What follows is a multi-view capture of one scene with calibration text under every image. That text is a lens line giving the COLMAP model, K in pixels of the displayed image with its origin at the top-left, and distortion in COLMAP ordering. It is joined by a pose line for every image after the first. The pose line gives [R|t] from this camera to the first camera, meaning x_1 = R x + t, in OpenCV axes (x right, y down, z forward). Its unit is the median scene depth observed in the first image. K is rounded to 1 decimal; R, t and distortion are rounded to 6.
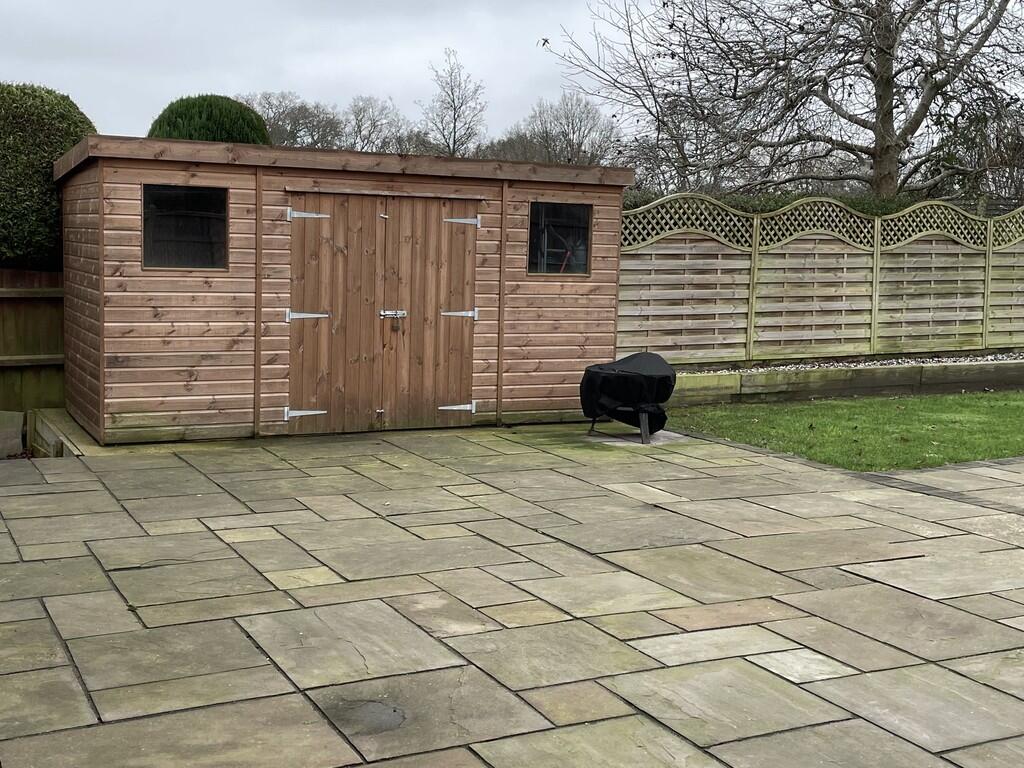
lens RADIAL K [[1206.6, 0, 510.2], [0, 1206.6, 384.0], [0, 0, 1]] dist [0.073326, 0.000000]
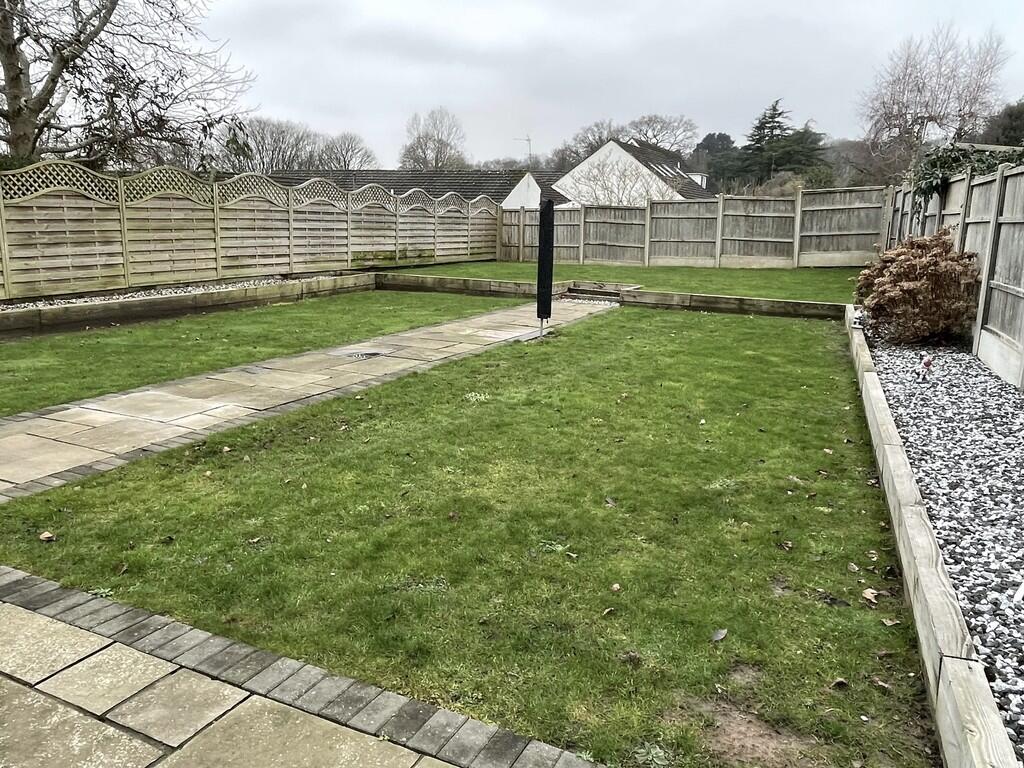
lens RADIAL K [[783.0, 0, 514.1], [0, 783.0, 384.4], [0, 0, 1]] dist [0.056731, 0.005005]
pose [[0.805485, -0.132726, 0.577562, 0.228794], [0.067193, 0.988767, 0.133513, -0.013372], [-0.588794, -0.068734, 0.805355, 0.125132]]
